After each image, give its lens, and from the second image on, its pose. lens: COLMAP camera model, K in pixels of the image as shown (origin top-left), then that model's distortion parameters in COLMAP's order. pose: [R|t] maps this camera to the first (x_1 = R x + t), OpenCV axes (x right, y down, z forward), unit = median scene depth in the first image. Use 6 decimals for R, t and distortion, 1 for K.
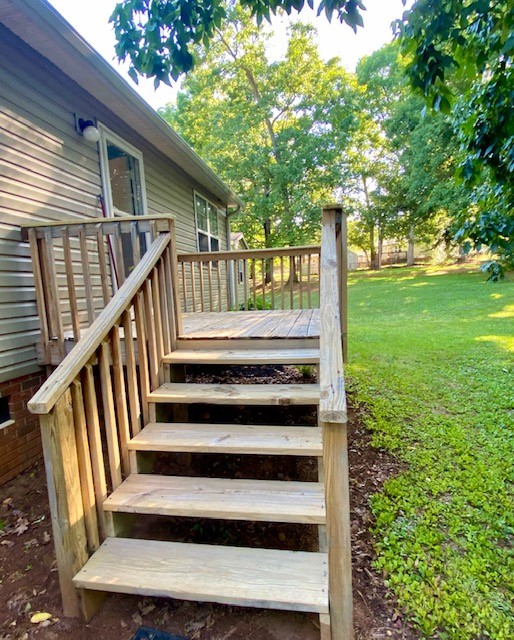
lens RADIAL K [[386.4, 0, 257.2], [0, 386.4, 342.2], [0, 0, 1]] dist [0.054050, -0.061912]
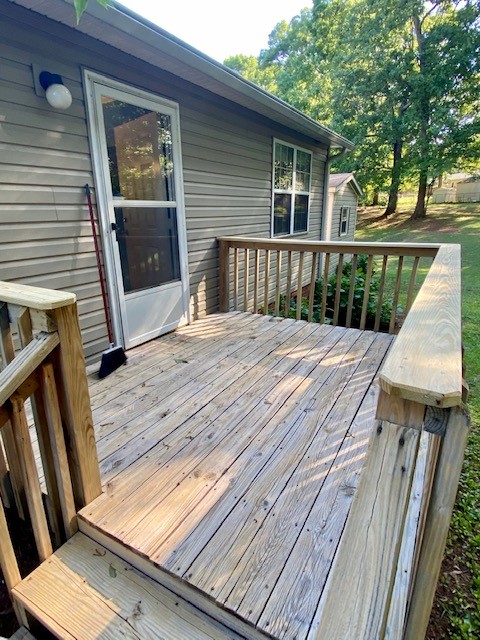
lens RADIAL K [[357.9, 0, 240.0], [0, 357.9, 320.0], [0, 0, 1]] dist [0.004620, -0.015707]
pose [[0.933473, 0.139468, -0.330420, 0.099629], [-0.080993, 0.979468, 0.184614, -0.288848], [0.349383, -0.145571, 0.925603, 0.480858]]
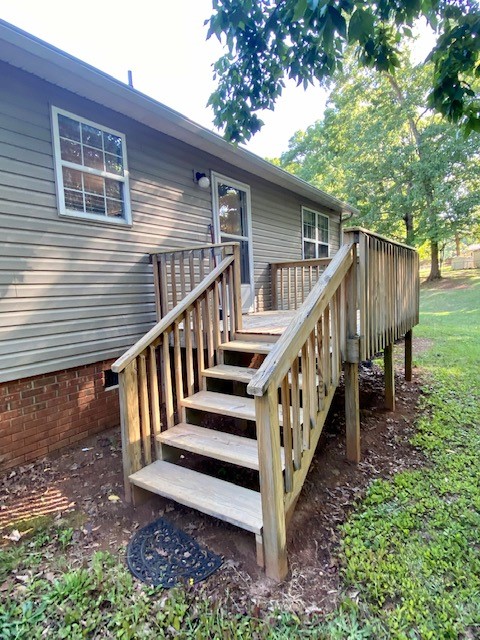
lens RADIAL K [[361.2, 0, 240.0], [0, 361.2, 320.0], [0, 0, 1]] dist [0.070016, -0.086538]
pose [[0.908148, 0.037742, -0.416944, 0.241955], [-0.054478, 0.998114, -0.028308, -0.012164], [0.415089, 0.048422, 0.908491, -0.098461]]
